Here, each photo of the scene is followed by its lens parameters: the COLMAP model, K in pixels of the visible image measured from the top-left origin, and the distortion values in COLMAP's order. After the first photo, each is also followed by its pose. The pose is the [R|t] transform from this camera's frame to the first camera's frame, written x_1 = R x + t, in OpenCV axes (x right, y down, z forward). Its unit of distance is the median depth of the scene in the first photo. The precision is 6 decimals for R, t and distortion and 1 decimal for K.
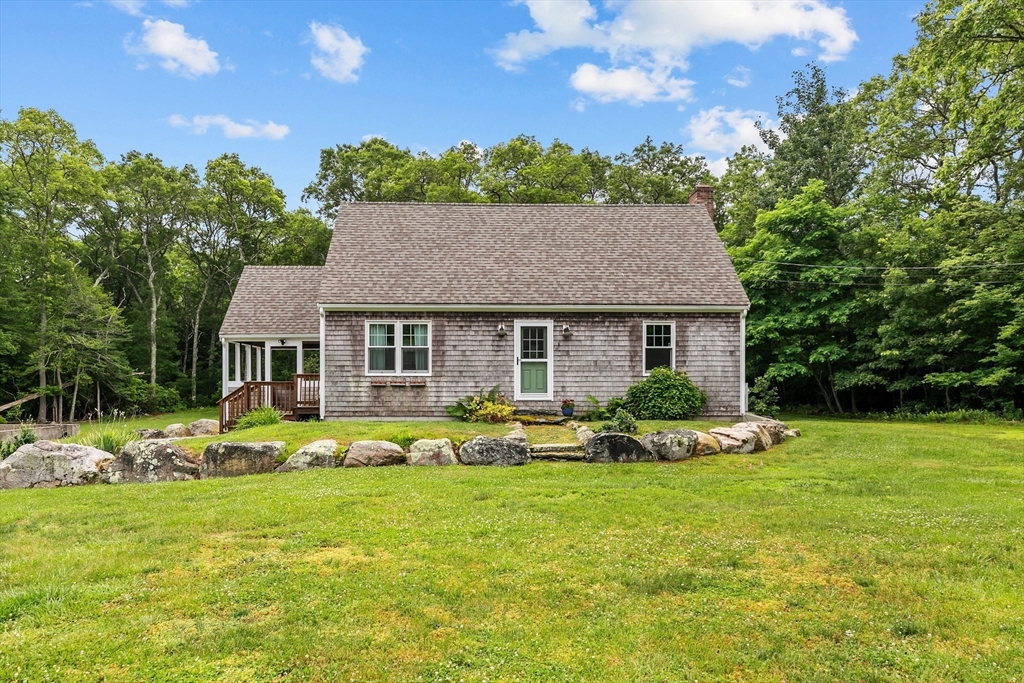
lens RADIAL K [[852.4, 0, 484.4], [0, 852.4, 367.3], [0, 0, 1]] dist [-0.013674, 0.002089]
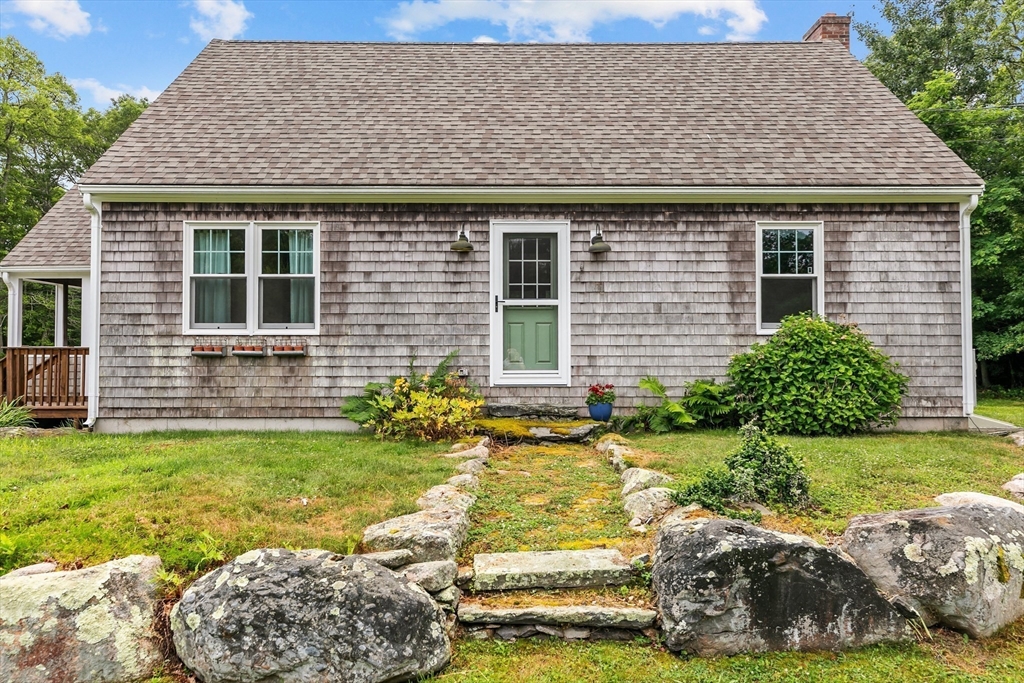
lens RADIAL K [[788.5, 0, 512.0], [0, 788.5, 311.2], [0, 0, 1]] dist [0.016930, 0.002868]
pose [[0.999745, -0.001925, -0.022521, 0.057509], [0.001234, 0.999529, -0.030664, 0.010594], [0.022569, 0.030628, 0.999276, 0.550195]]
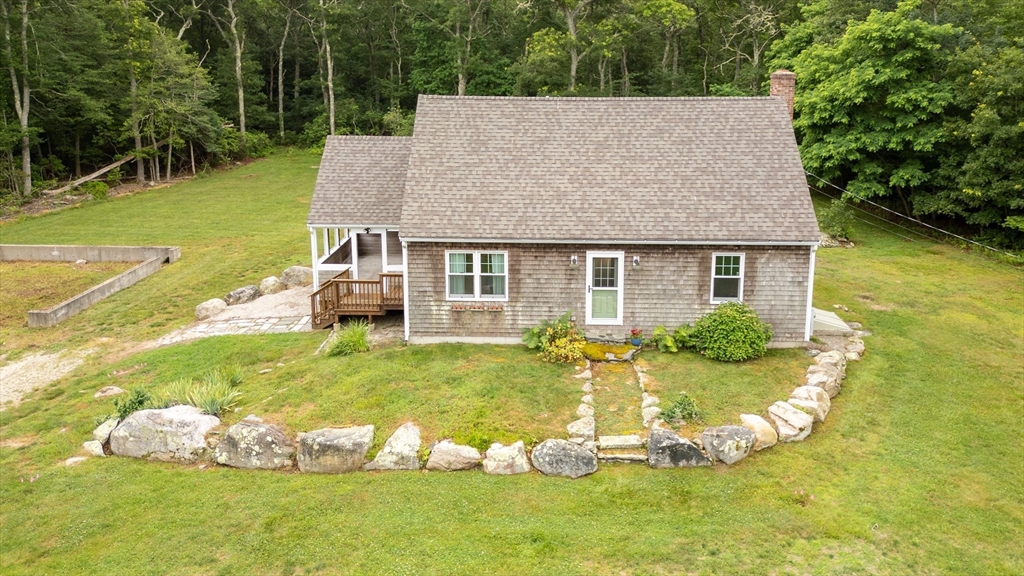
lens RADIAL K [[831.7, 0, 515.0], [0, 831.7, 208.3], [0, 0, 1]] dist [0.115272, -0.225687]
pose [[0.998196, 0.010924, -0.059041, 0.006882], [0.001195, 0.979501, 0.201435, -0.311828], [0.060031, -0.201142, 0.977721, 0.007607]]
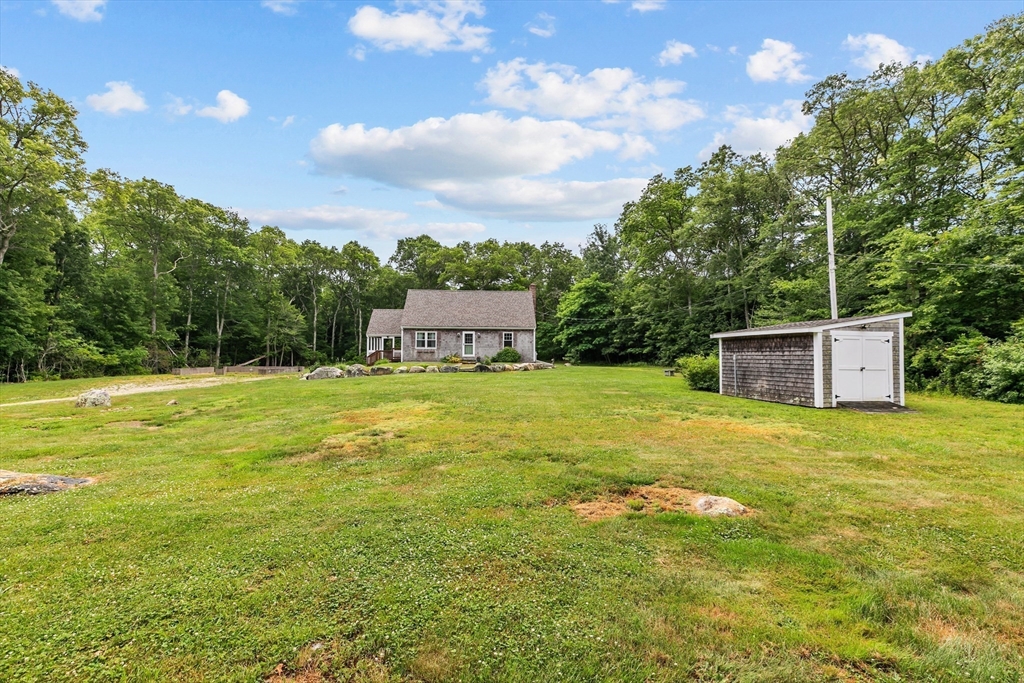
lens RADIAL K [[519.5, 0, 509.9], [0, 519.5, 332.4], [0, 0, 1]] dist [-0.001873, -0.000075]
pose [[0.999477, 0.005773, 0.031834, 0.149934], [-0.005200, 0.999824, -0.018035, -0.018092], [-0.031932, 0.017860, 0.999330, -0.951022]]
